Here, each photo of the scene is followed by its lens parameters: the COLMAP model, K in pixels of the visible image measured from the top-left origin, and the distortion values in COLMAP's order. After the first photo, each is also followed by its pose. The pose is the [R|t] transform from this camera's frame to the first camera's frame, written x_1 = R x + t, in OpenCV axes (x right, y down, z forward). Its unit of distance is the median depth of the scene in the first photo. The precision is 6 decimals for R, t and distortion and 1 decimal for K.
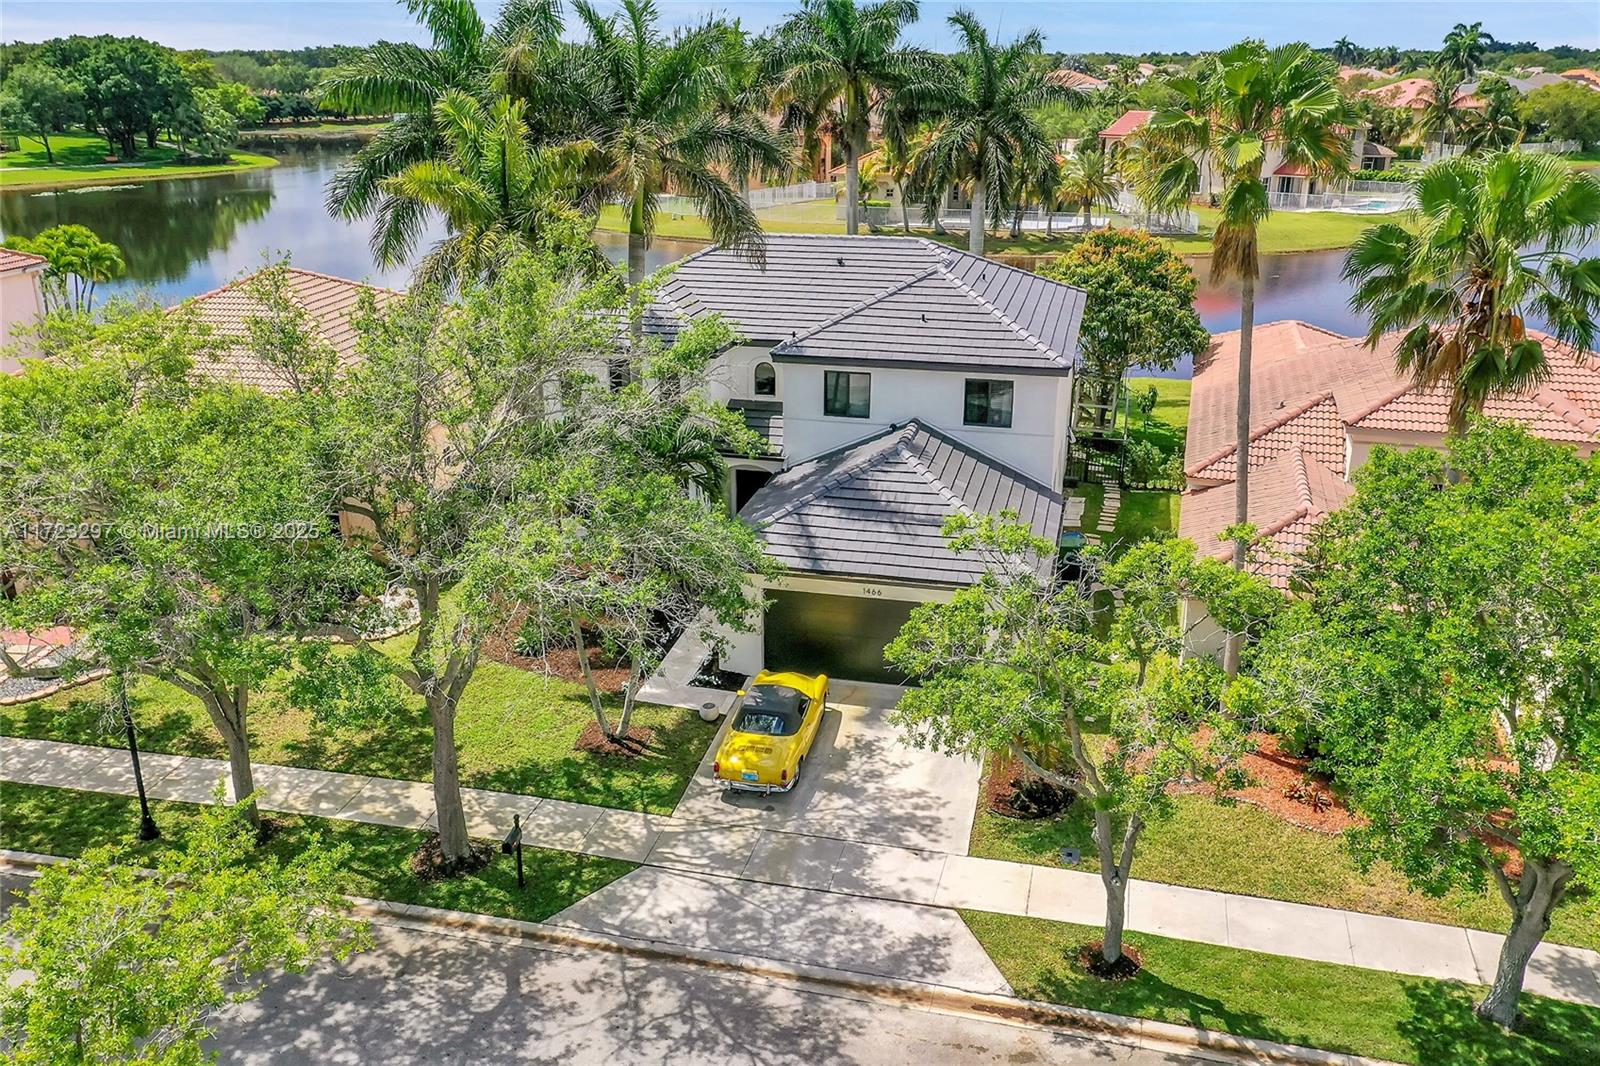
lens RADIAL K [[1307.6, 0, 799.6], [0, 1307.6, 601.7], [0, 0, 1]] dist [-0.004796, 0.007221]
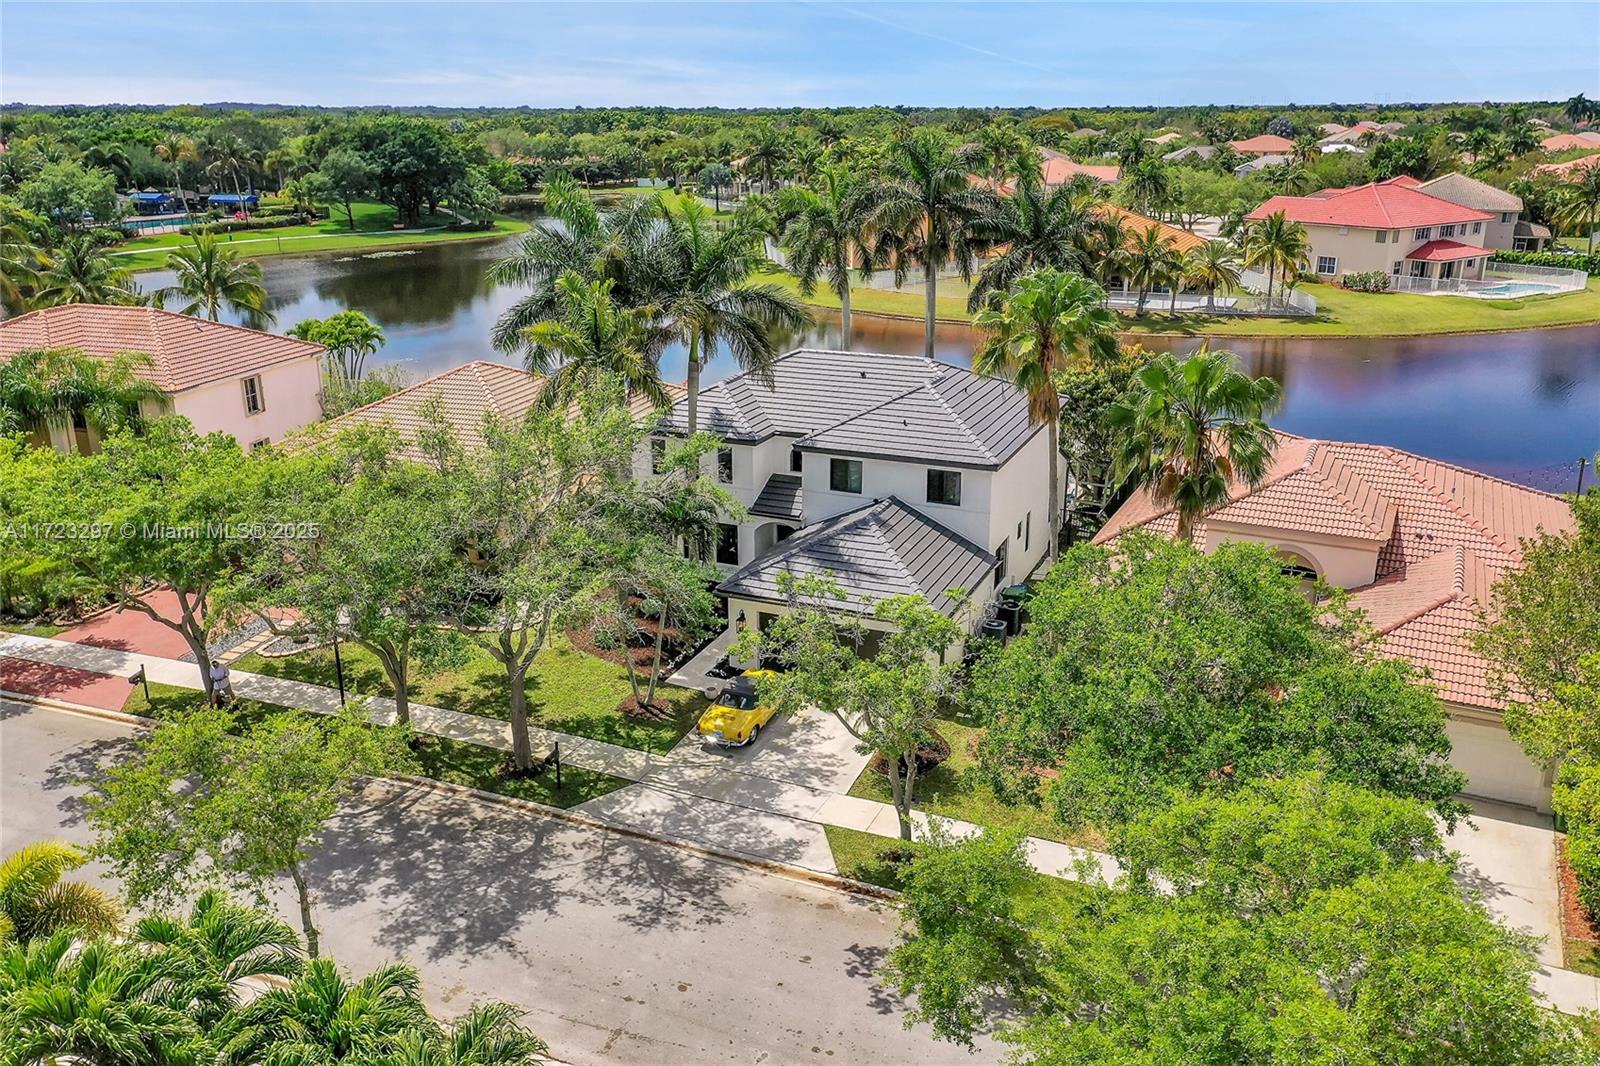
lens RADIAL K [[1307.6, 0, 799.6], [0, 1307.6, 601.7], [0, 0, 1]] dist [-0.004796, 0.007221]
pose [[0.982045, 0.058860, -0.179230, 0.314603], [-0.062716, 0.997904, -0.015919, -0.001334], [0.177917, 0.026873, 0.983678, -0.468643]]
